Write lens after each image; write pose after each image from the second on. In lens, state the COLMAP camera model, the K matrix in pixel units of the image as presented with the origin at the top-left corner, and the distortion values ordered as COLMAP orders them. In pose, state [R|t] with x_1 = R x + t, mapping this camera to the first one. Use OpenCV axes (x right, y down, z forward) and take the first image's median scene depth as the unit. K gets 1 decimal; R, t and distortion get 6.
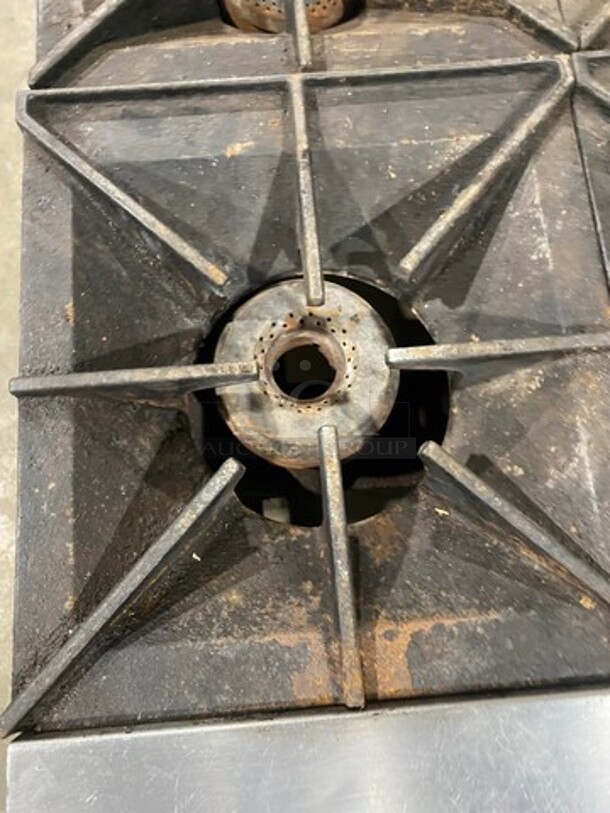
lens RADIAL K [[618.9, 0, 304.6], [0, 618.9, 384.5], [0, 0, 1]] dist [-0.027213, -0.003374]
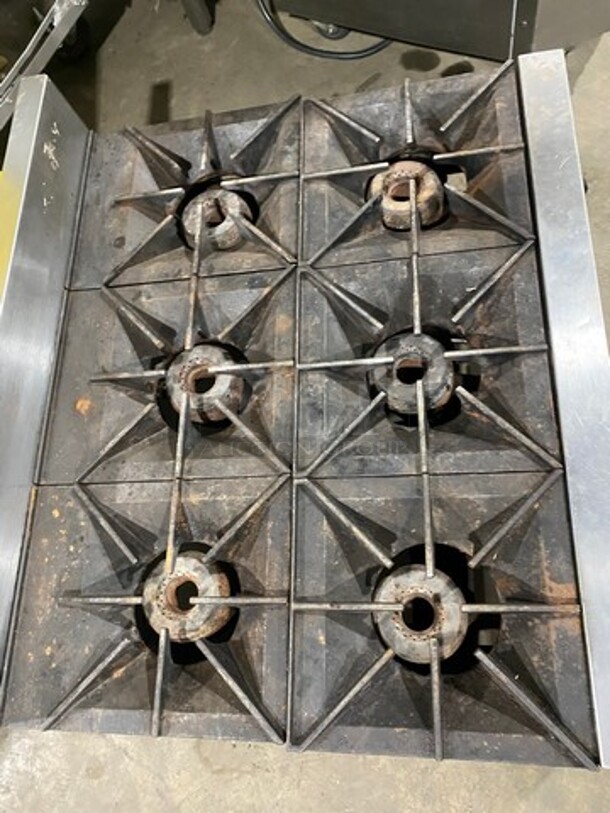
lens RADIAL K [[643.2, 0, 305.0], [0, 643.2, 406.5], [0, 0, 1]] dist [0.012230, 0.001860]
pose [[0.093404, -0.952459, 0.289995, 0.001021], [0.995288, 0.096934, -0.002200, -0.519655], [-0.026015, 0.288834, 0.957026, -1.351763]]
